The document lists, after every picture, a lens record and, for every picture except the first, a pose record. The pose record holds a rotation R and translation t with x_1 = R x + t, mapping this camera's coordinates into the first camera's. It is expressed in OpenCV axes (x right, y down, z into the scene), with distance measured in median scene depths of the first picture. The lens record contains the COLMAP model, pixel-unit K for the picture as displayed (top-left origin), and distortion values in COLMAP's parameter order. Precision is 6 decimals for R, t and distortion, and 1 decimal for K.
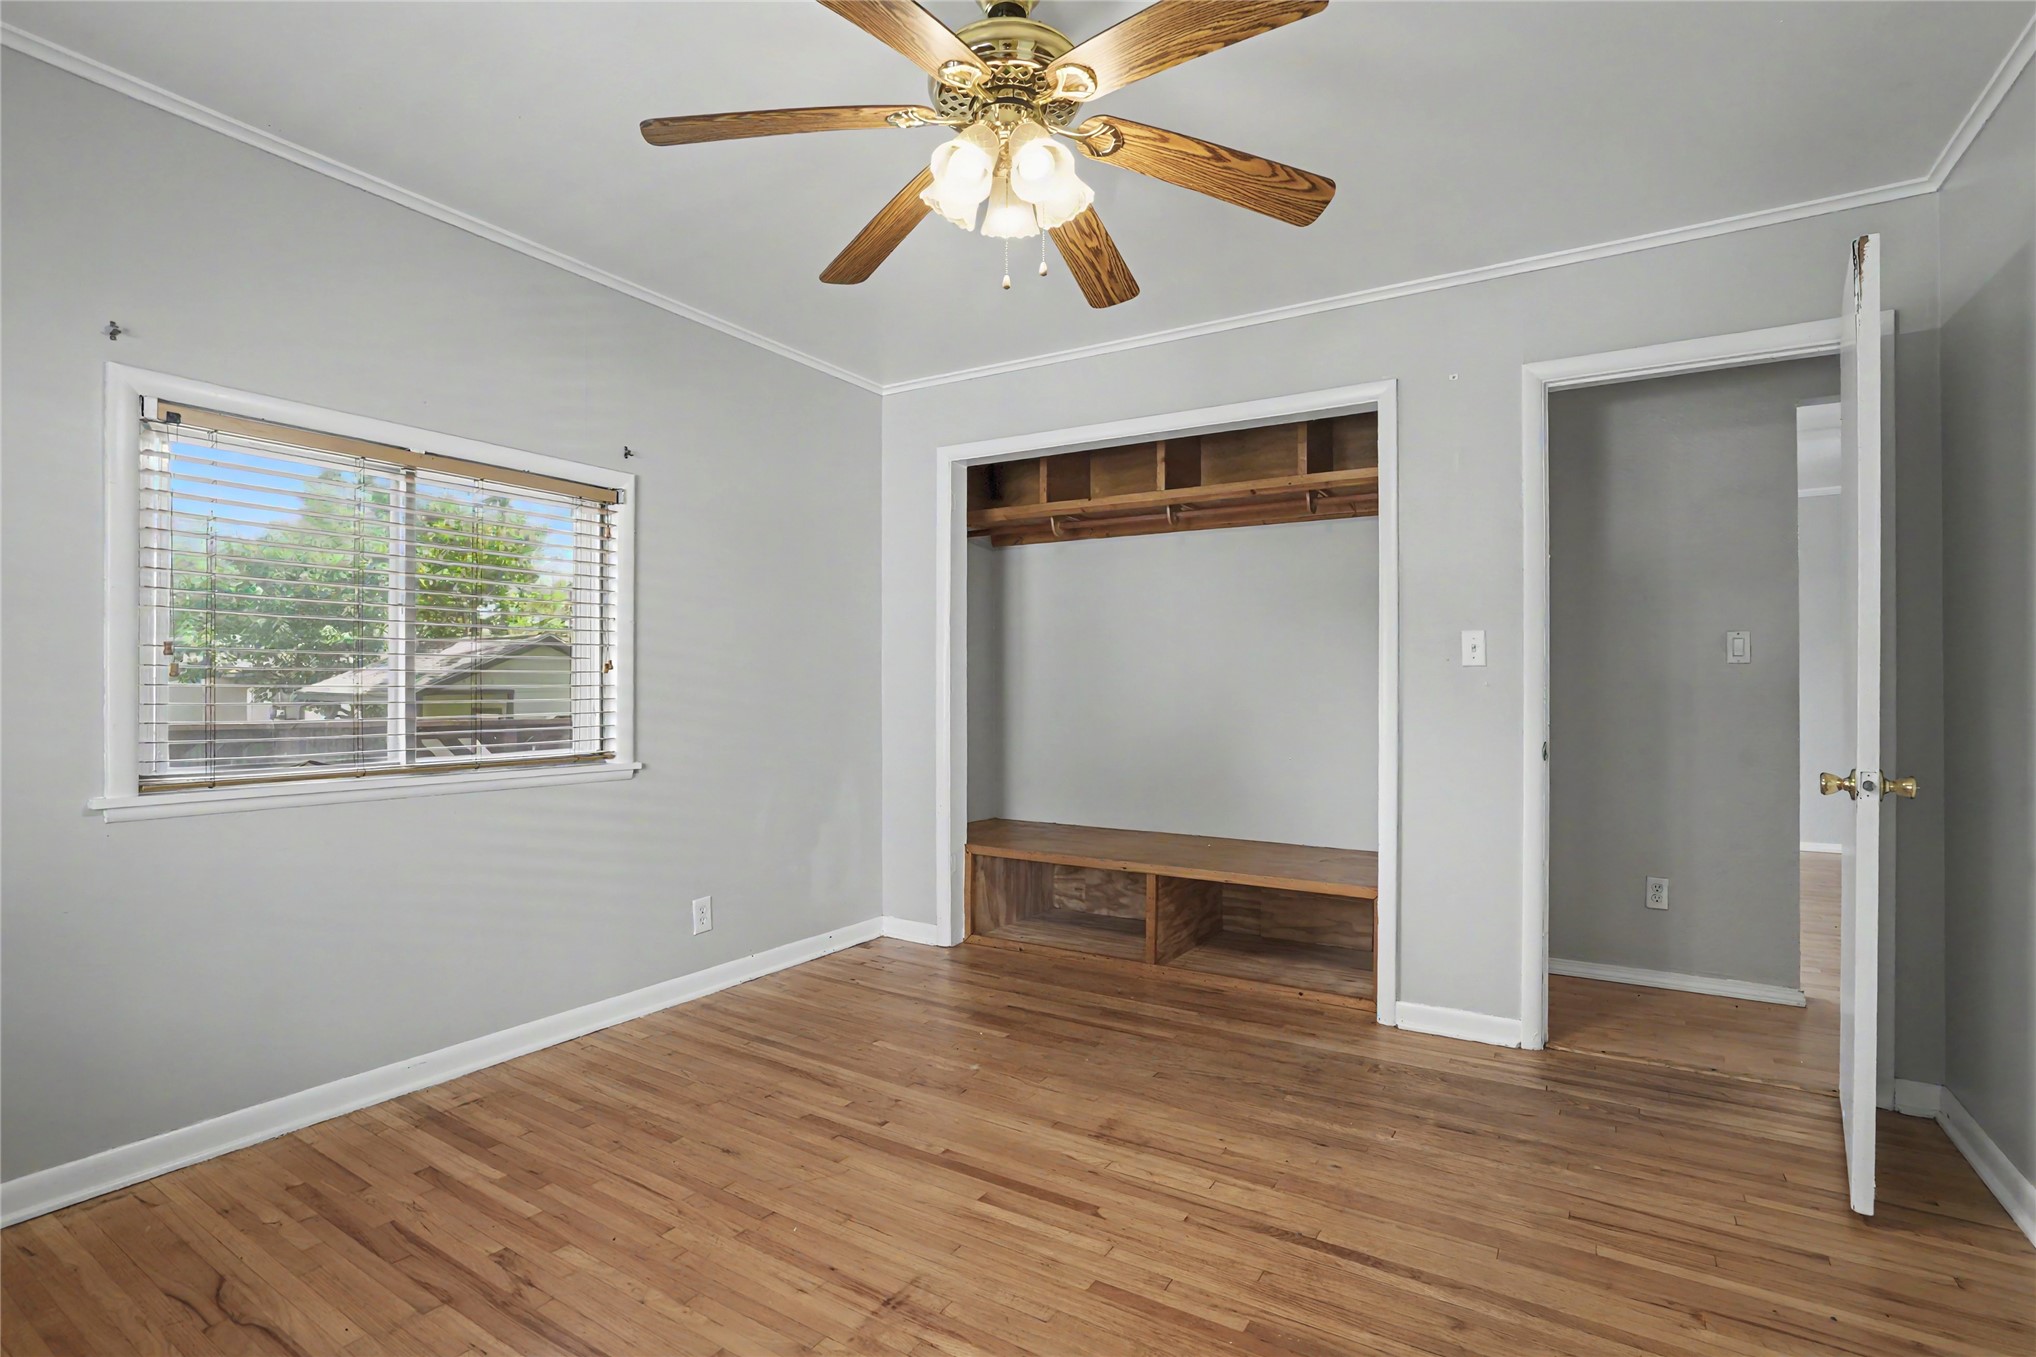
lens RADIAL K [[968.9, 0, 1014.7], [0, 968.9, 686.6], [0, 0, 1]] dist [-0.040193, 0.007183]
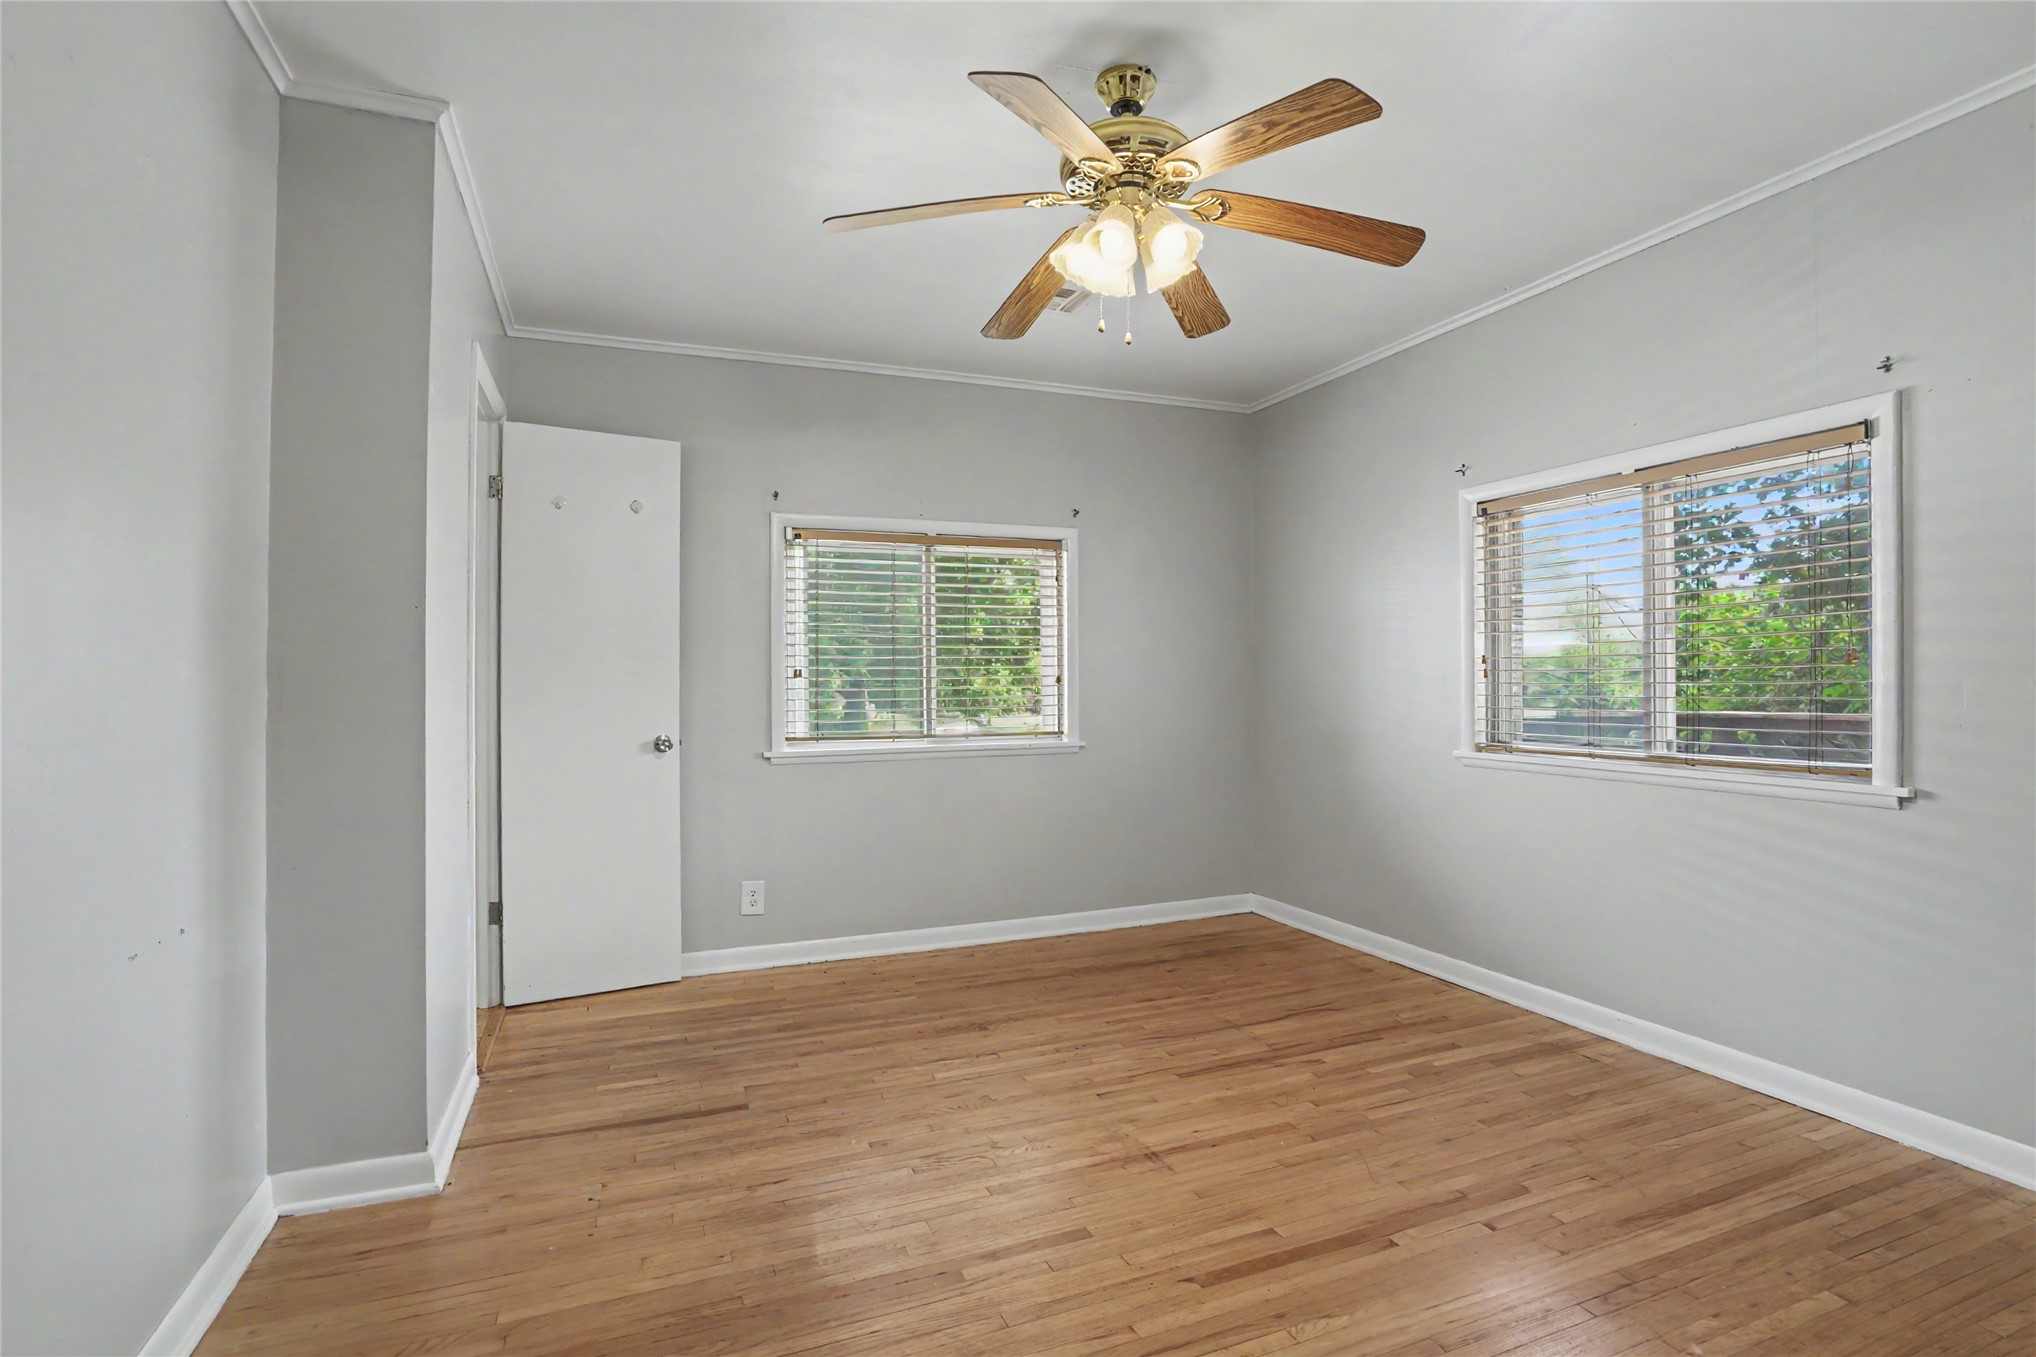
lens RADIAL K [[968.9, 0, 1013.8], [0, 968.9, 676.2], [0, 0, 1]] dist [-0.040193, 0.007183]
pose [[-0.585361, -0.002103, -0.810770, 0.754098], [0.001343, 0.999993, -0.003564, -0.004117], [0.810771, -0.003175, -0.585354, 1.162745]]
